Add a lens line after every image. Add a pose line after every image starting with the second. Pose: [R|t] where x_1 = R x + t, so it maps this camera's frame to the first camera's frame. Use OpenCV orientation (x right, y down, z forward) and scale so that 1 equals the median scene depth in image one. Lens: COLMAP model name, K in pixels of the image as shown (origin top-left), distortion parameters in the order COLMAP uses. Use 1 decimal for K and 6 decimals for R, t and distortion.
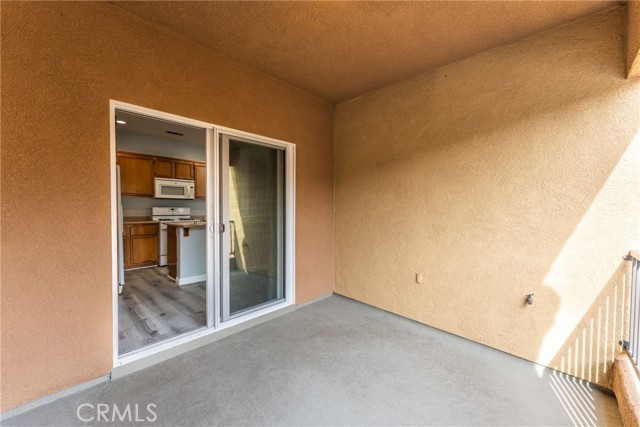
lens RADIAL K [[260.2, 0, 323.4], [0, 260.2, 215.3], [0, 0, 1]] dist [-0.001749, 0.001047]
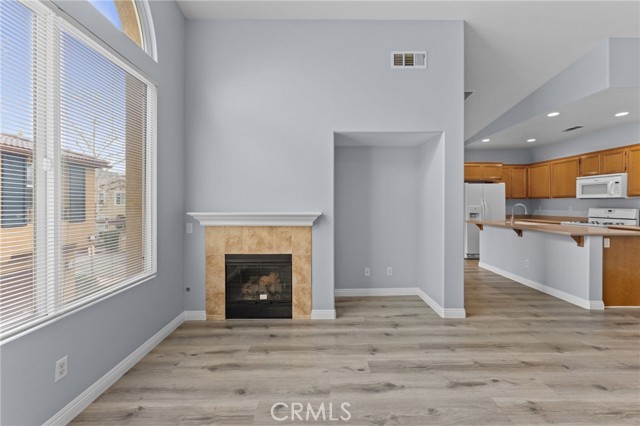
lens RADIAL K [[257.9, 0, 320.9], [0, 257.9, 205.6], [0, 0, 1]] dist [0.003389, -0.000649]
pose [[-0.719884, 0.000320, -0.694095, 1.118403], [-0.021321, 0.999518, 0.022574, -0.066925], [0.693767, 0.031050, -0.719530, 1.652301]]
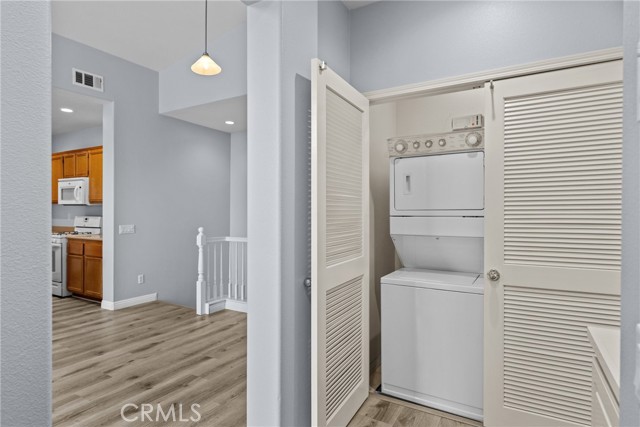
lens RADIAL K [[355.8, 0, 317.9], [0, 355.8, 215.0], [0, 0, 1]] dist [0.004686, 0.000262]
pose [[0.213791, 0.006495, -0.976858, 0.935987], [-0.028704, 0.999588, 0.000364, -0.092012], [0.976458, 0.027961, 0.213889, 2.459957]]
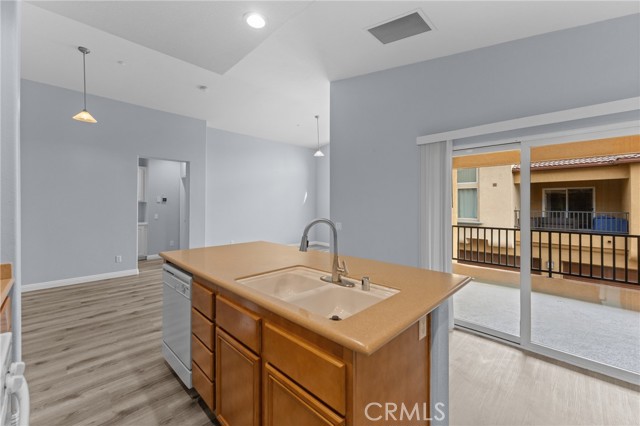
lens RADIAL K [[257.9, 0, 320.4], [0, 257.9, 202.6], [0, 0, 1]] dist [0.003389, -0.000649]
pose [[0.025741, 0.000080, 0.999669, -1.066668], [0.022818, 0.999739, -0.000668, -0.093918], [-0.999408, 0.022827, 0.025733, 1.380215]]
